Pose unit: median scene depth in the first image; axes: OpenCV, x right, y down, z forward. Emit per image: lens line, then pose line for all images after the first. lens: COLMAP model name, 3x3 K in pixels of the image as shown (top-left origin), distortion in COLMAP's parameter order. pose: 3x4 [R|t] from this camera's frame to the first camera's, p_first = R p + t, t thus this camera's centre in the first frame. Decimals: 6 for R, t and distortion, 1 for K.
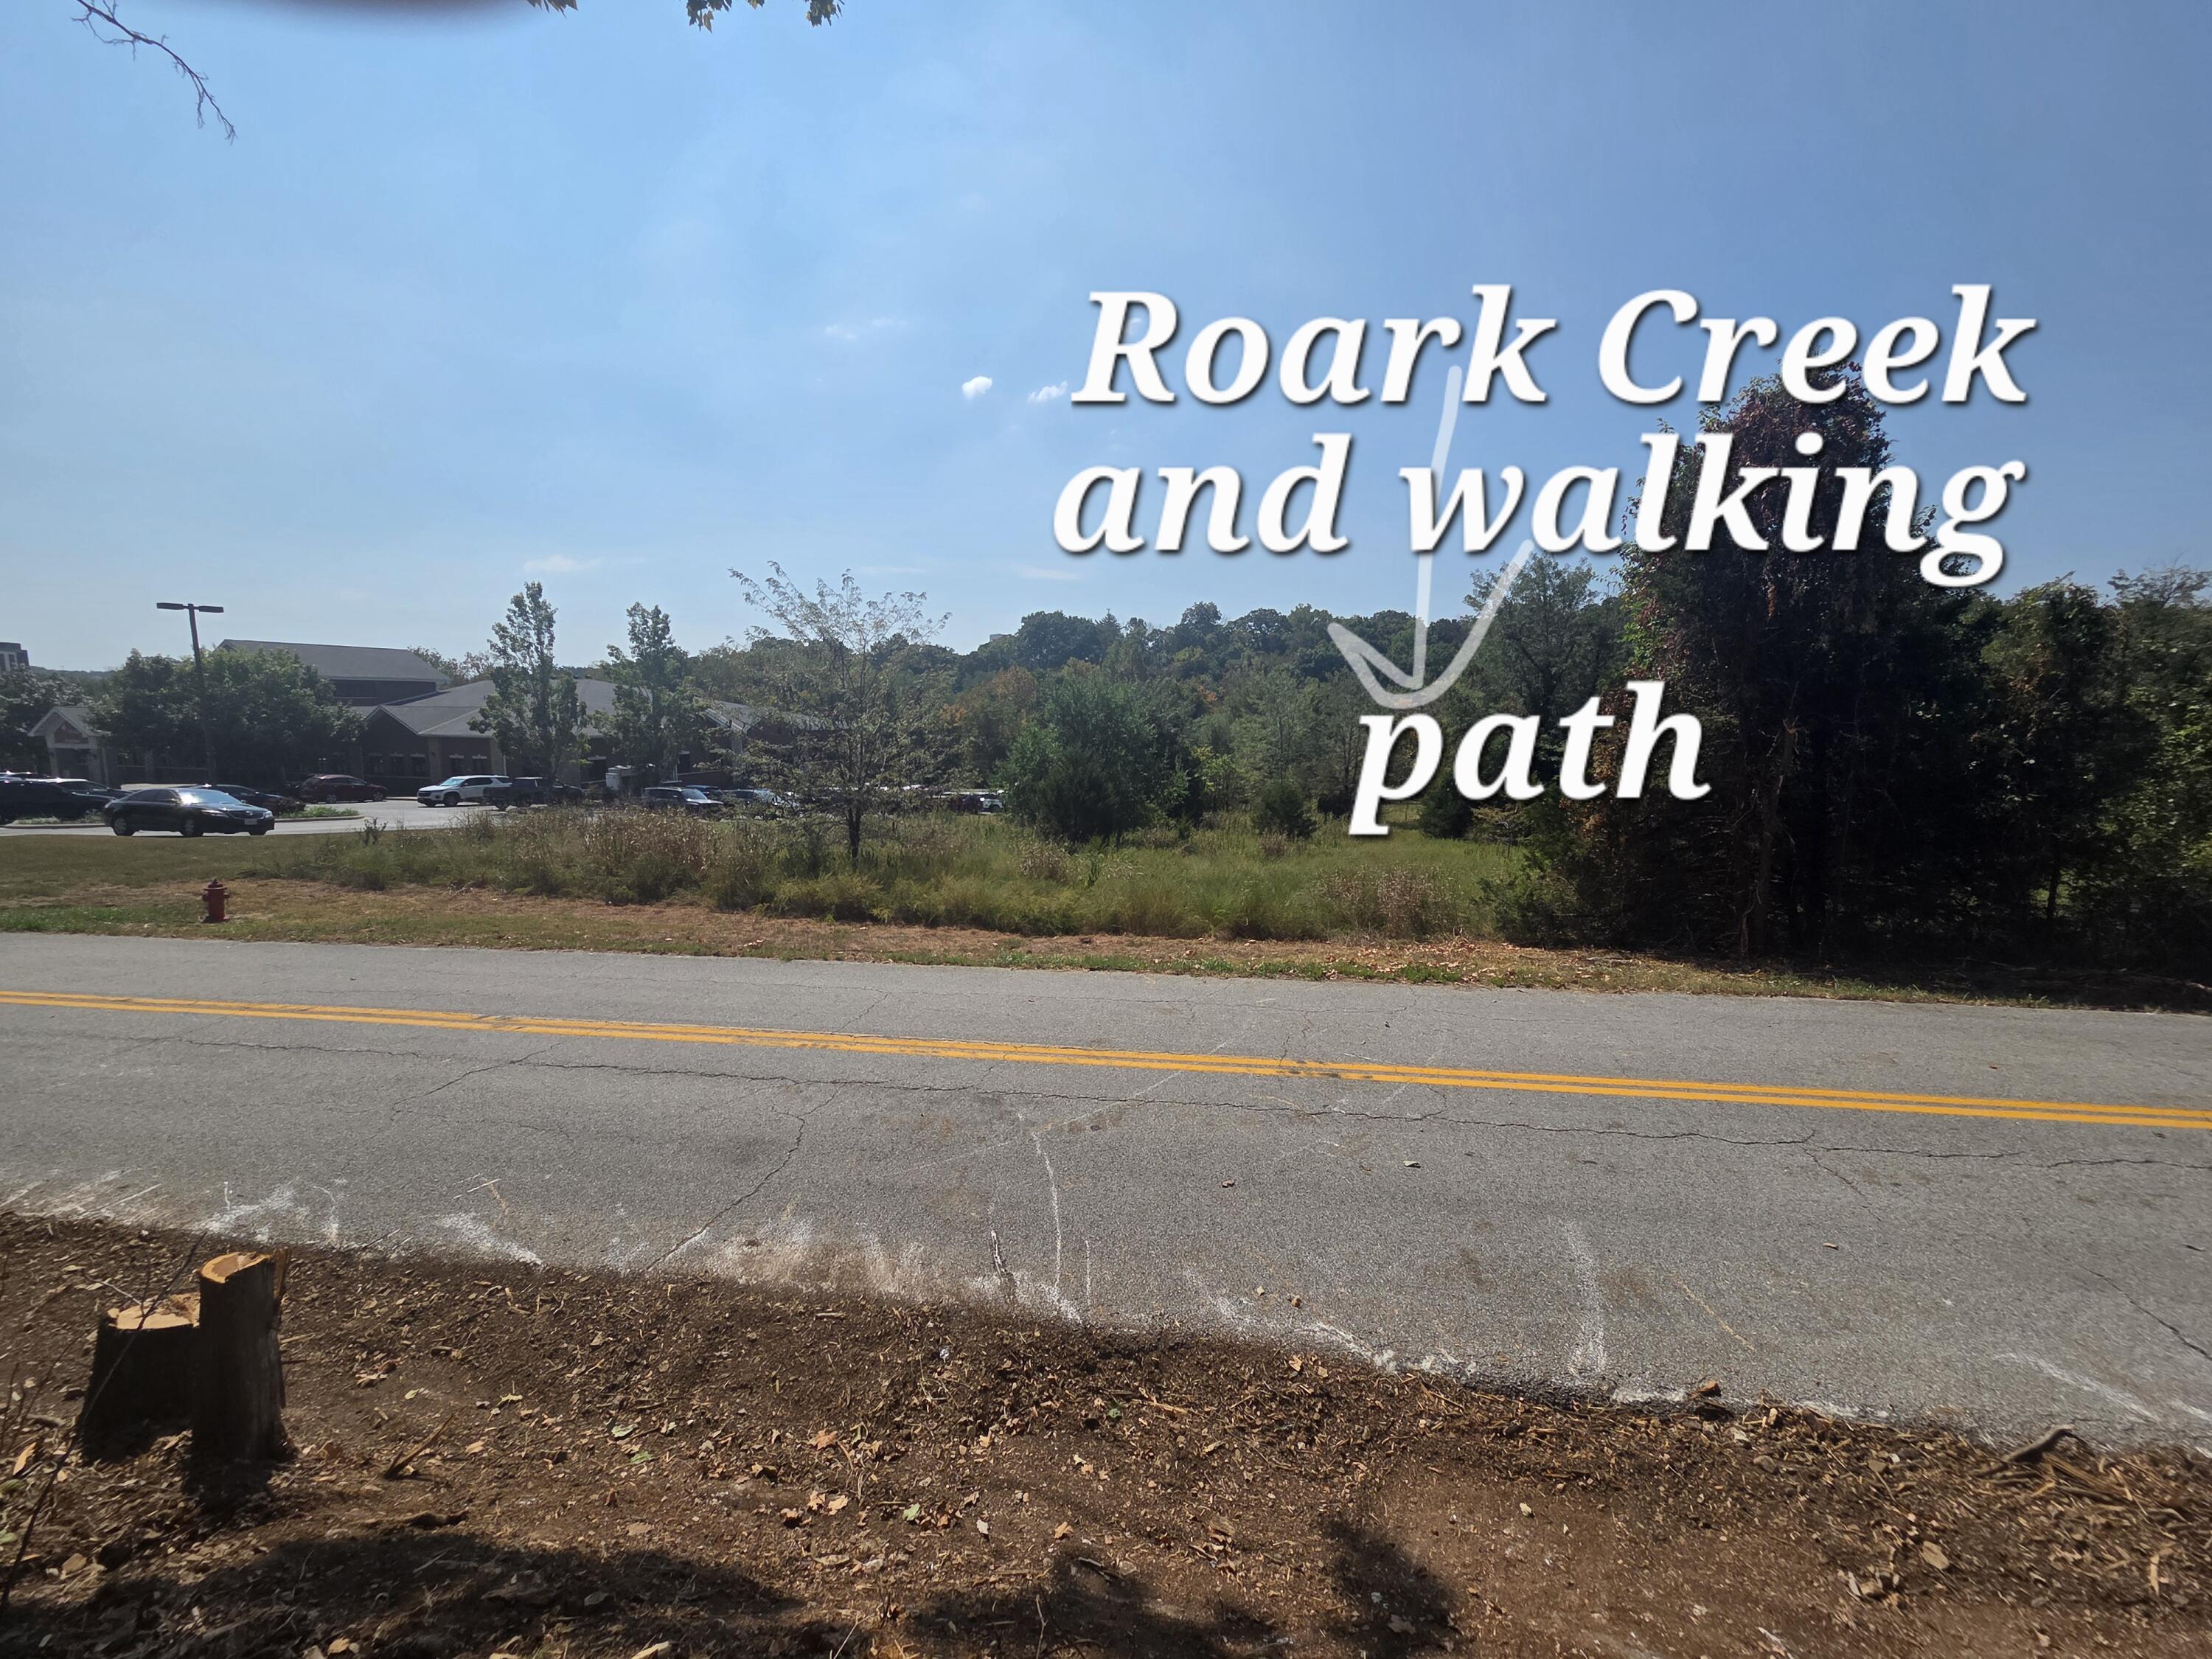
lens RADIAL K [[895.5, 0, 1106.0], [0, 895.5, 829.5], [0, 0, 1]] dist [0.005714, -0.000324]
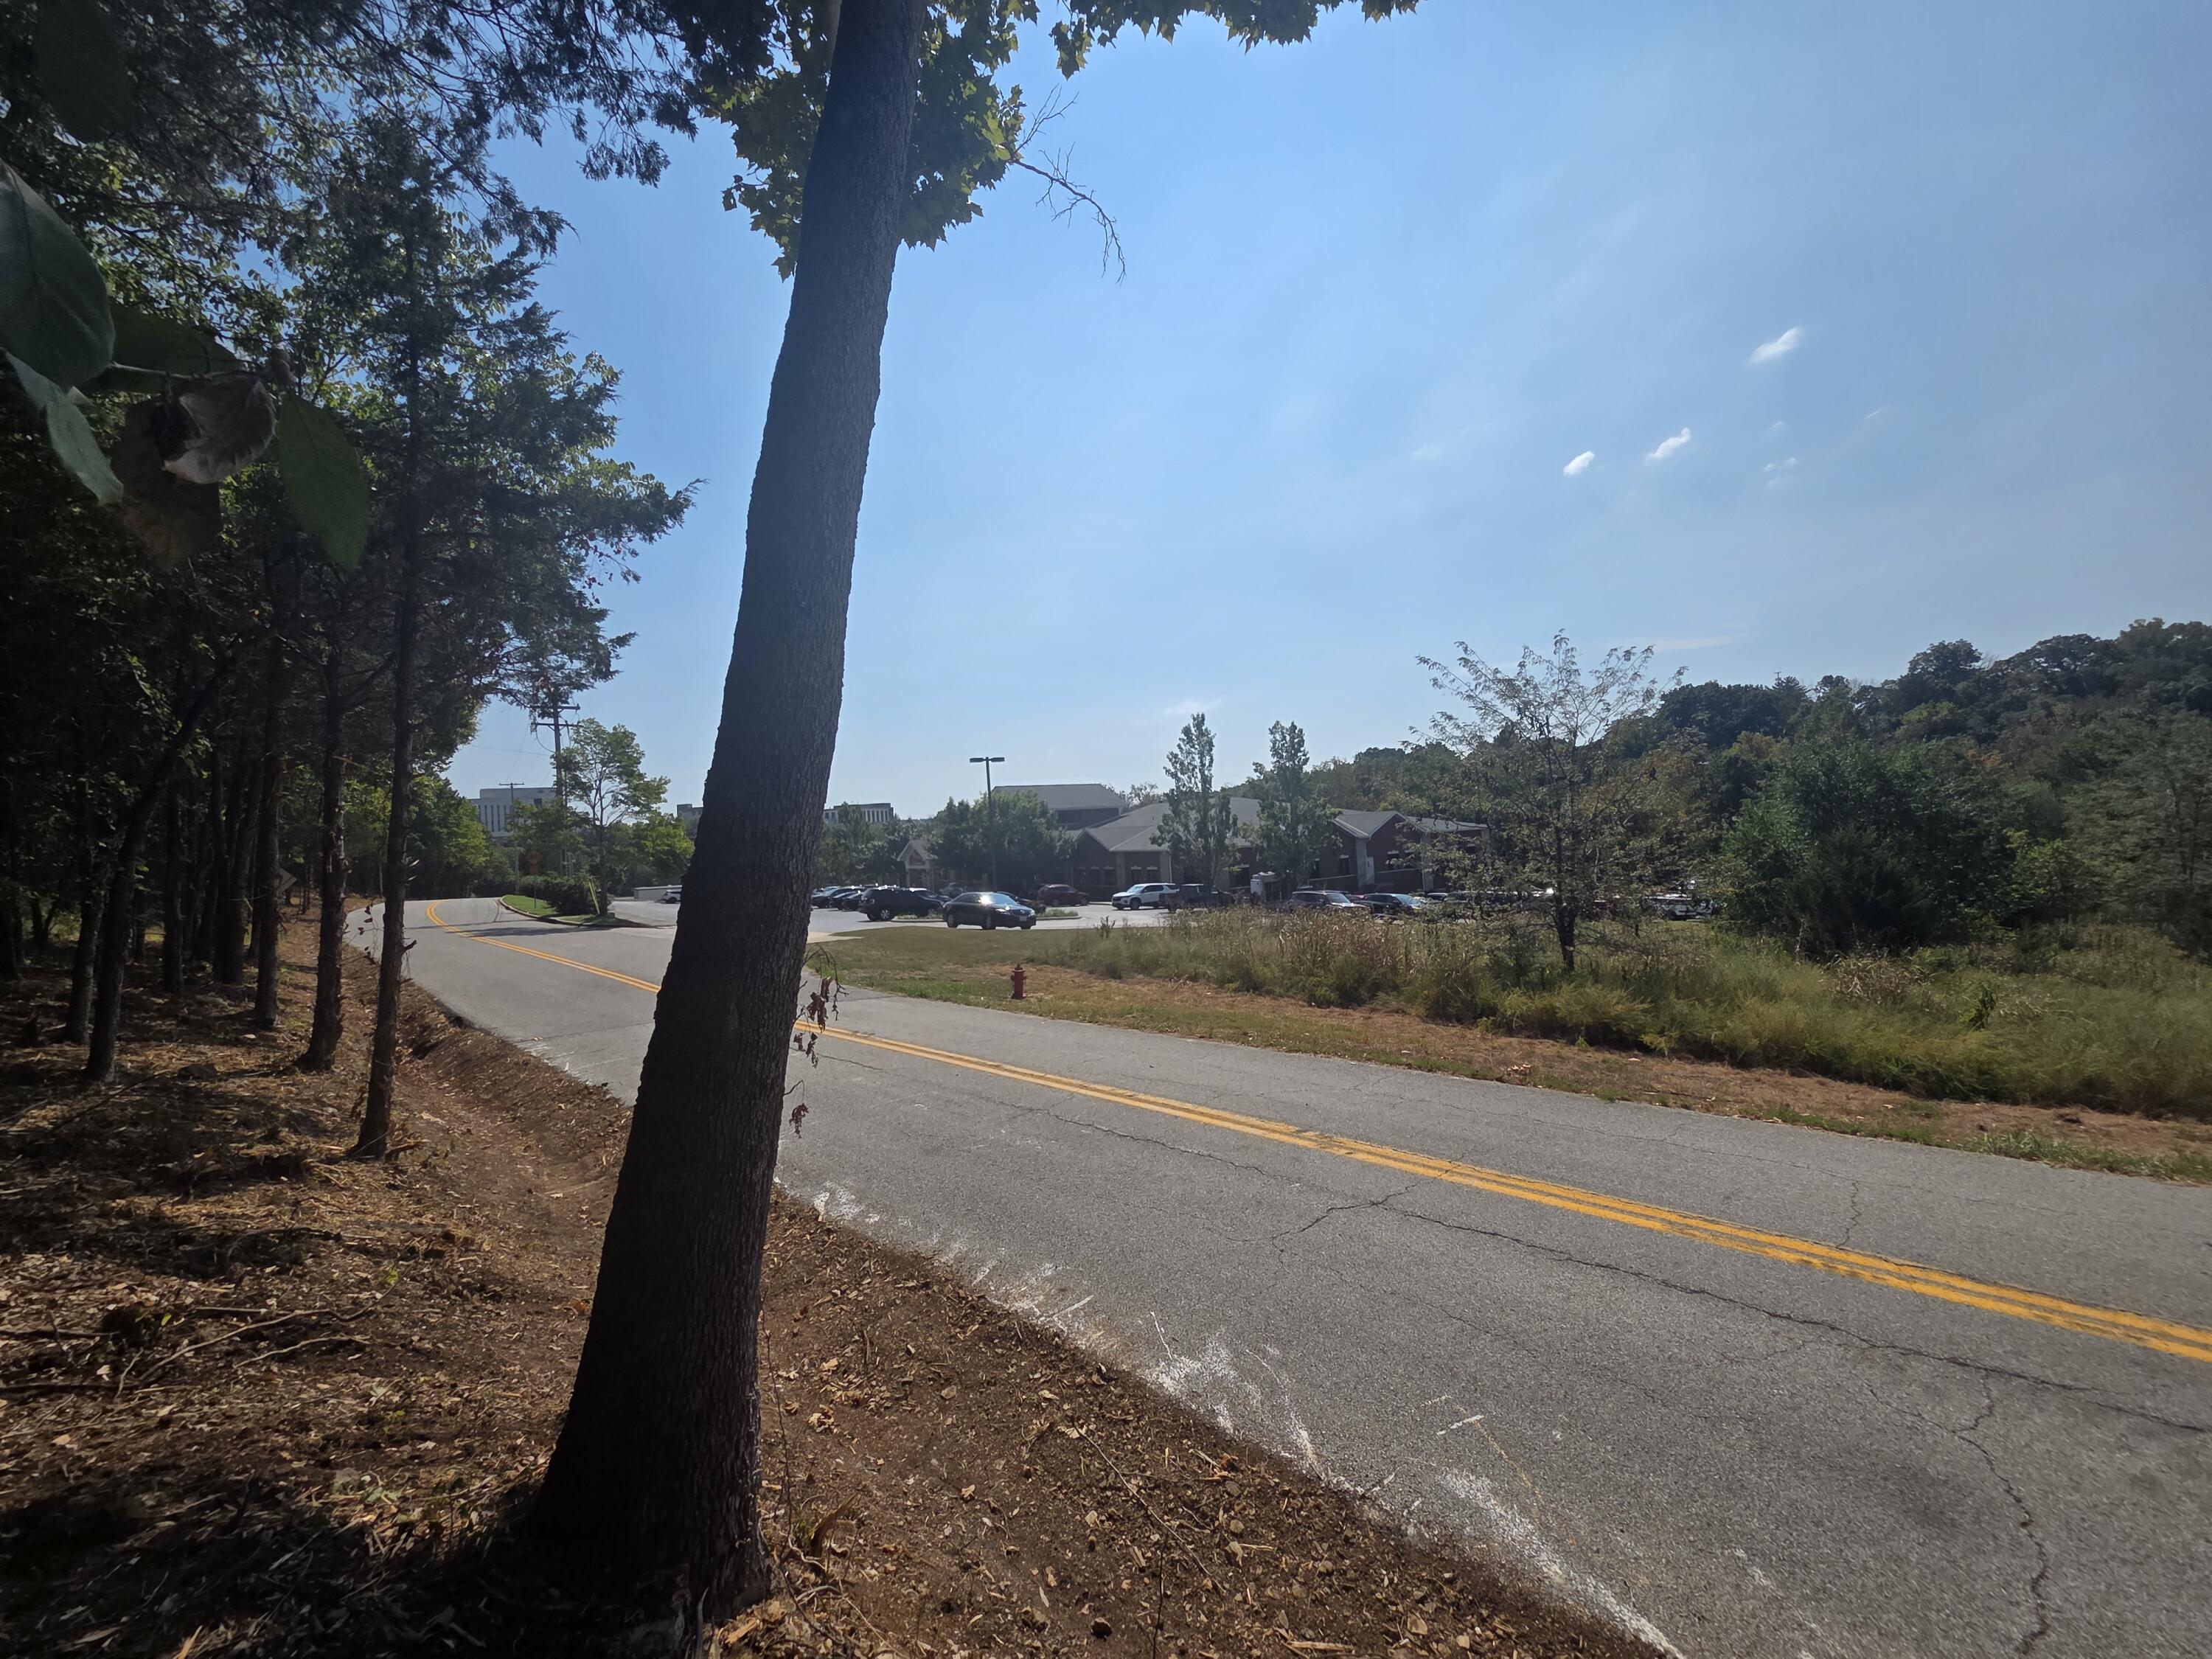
lens RADIAL K [[895.5, 0, 1106.0], [0, 895.5, 829.5], [0, 0, 1]] dist [0.005714, -0.000324]
pose [[0.806620, -0.049011, -0.589035, -0.094810], [-0.022826, 0.993230, -0.113900, 0.006055], [0.590630, 0.105320, 0.800040, 0.046652]]
